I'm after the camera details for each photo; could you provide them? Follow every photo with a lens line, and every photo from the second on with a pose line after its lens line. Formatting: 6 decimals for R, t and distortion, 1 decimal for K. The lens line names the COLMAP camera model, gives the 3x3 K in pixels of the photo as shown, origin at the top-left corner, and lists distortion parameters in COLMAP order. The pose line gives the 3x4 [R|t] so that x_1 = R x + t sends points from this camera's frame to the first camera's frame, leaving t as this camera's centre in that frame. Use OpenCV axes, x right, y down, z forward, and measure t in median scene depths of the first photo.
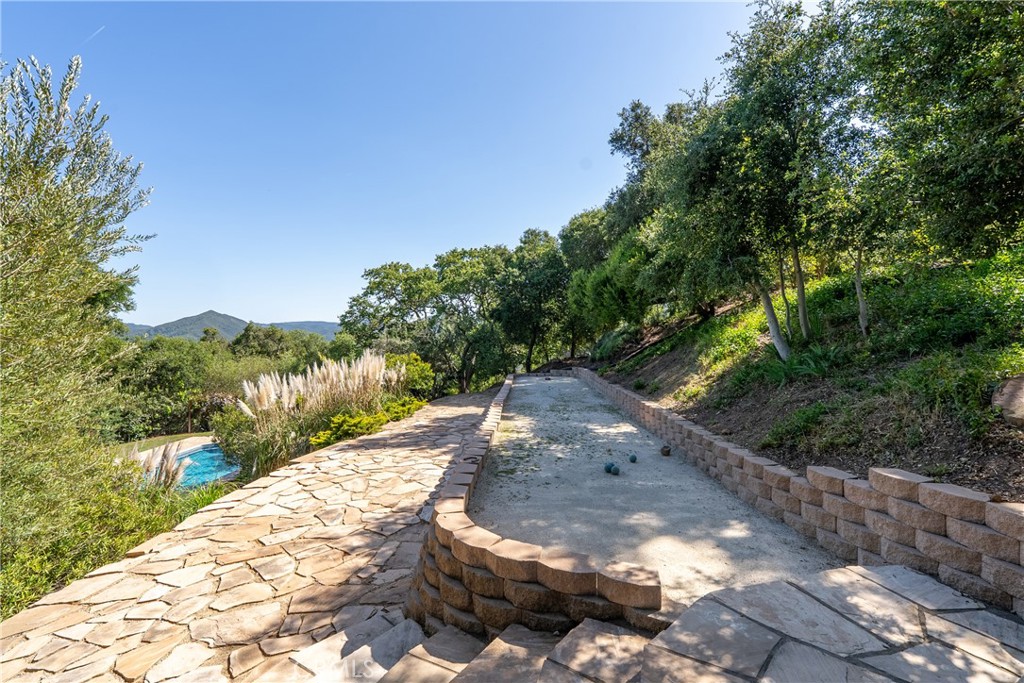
lens RADIAL K [[466.6, 0, 514.9], [0, 466.6, 341.9], [0, 0, 1]] dist [0.000502, 0.000226]
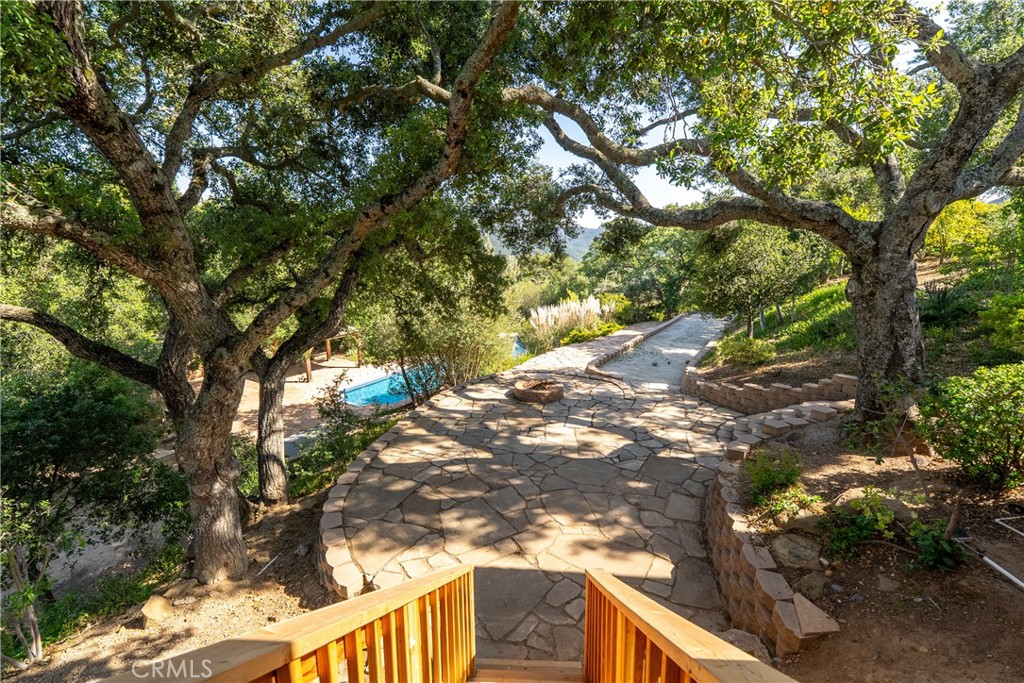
lens RADIAL K [[466.6, 0, 515.0], [0, 466.6, 335.2], [0, 0, 1]] dist [0.000502, 0.000226]
pose [[0.865488, 0.108259, -0.489092, 0.268666], [-0.012859, 0.980848, 0.194351, -0.145808], [0.500765, -0.161919, 0.850304, -0.577342]]
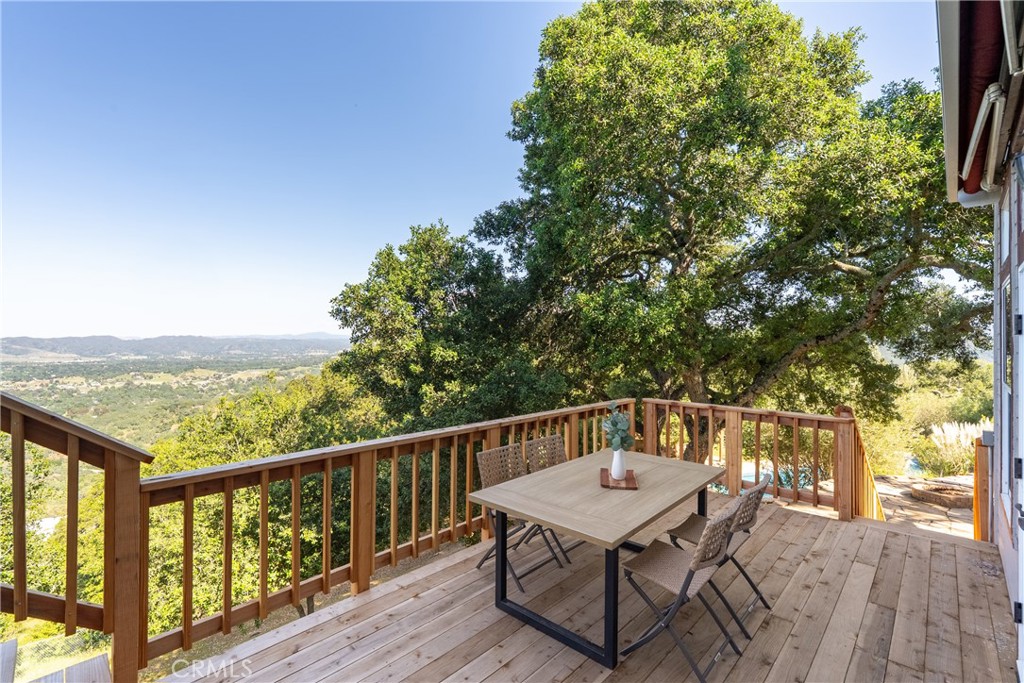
lens RADIAL K [[466.6, 0, 512.9], [0, 466.6, 337.3], [0, 0, 1]] dist [0.000502, 0.000226]
pose [[0.340863, -0.003639, -0.940106, 0.396654], [-0.008686, 0.999938, -0.007019, -0.161051], [0.940073, 0.010558, 0.340810, -0.810105]]
